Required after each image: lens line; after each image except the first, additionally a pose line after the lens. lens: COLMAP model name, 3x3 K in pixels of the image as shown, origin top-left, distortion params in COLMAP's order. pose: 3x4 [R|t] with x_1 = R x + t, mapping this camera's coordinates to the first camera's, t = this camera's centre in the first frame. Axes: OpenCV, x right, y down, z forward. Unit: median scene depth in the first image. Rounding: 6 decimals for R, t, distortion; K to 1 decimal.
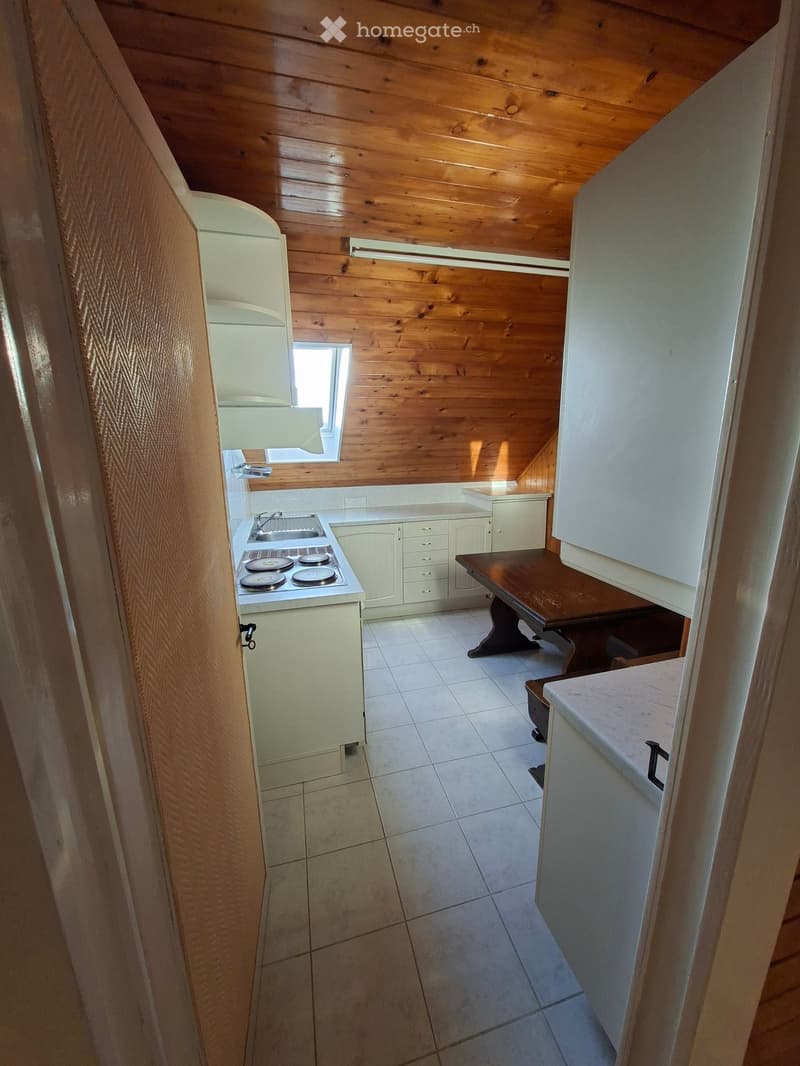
lens RADIAL K [[412.7, 0, 399.9], [0, 412.7, 533.8], [0, 0, 1]] dist [0.000419, 0.000922]
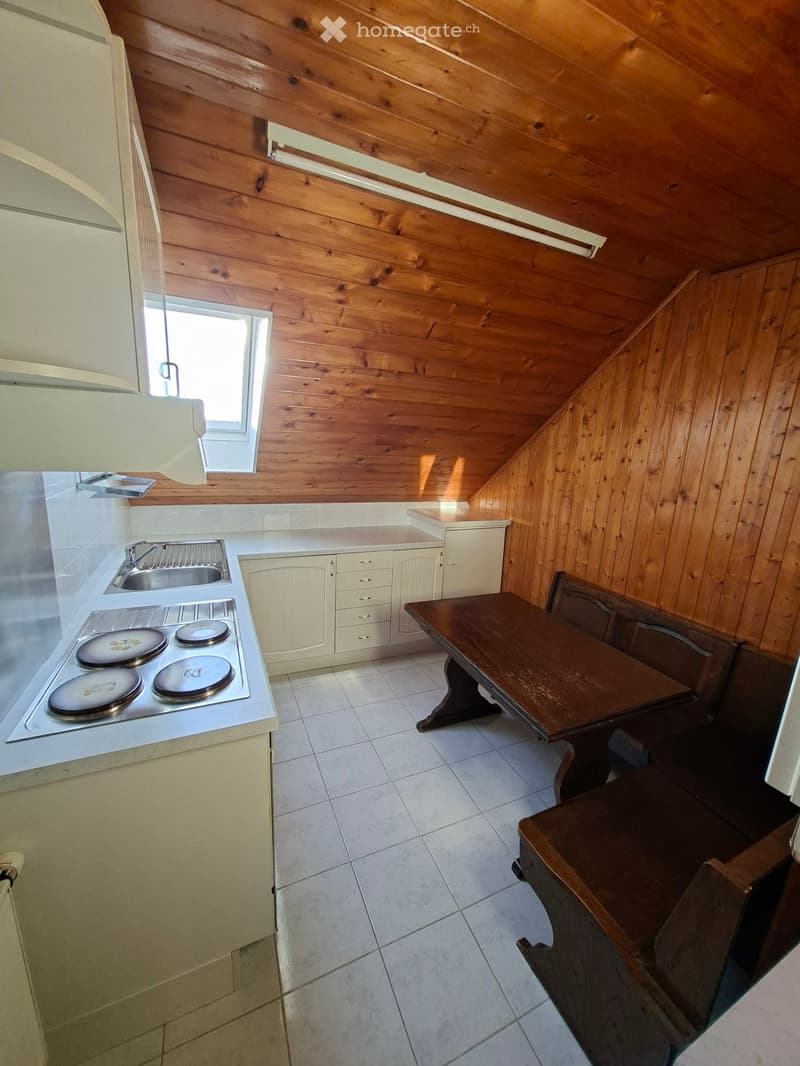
lens RADIAL K [[412.7, 0, 396.2], [0, 412.7, 534.0], [0, 0, 1]] dist [0.000419, 0.000922]
pose [[0.986395, 0.024352, 0.162576, -0.012431], [-0.023519, 0.999699, -0.007048, -0.073845], [-0.162699, 0.003128, 0.986671, 0.236172]]
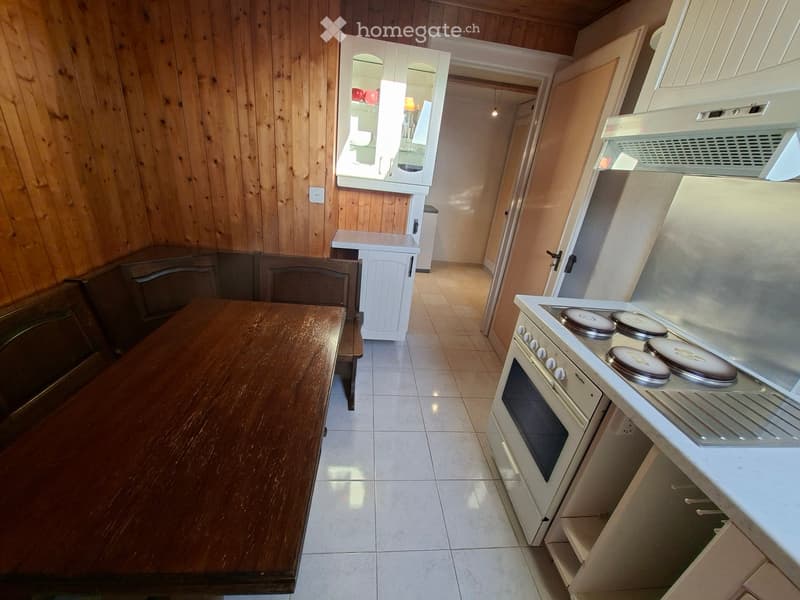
lens RADIAL K [[309.7, 0, 397.2], [0, 309.7, 295.6], [0, 0, 1]] dist [0.000419, 0.000922]
pose [[-0.980967, -0.154525, 0.117583, 0.107537], [-0.056610, 0.806840, 0.588051, -0.243736], [-0.185739, 0.570202, -0.800231, 1.298211]]
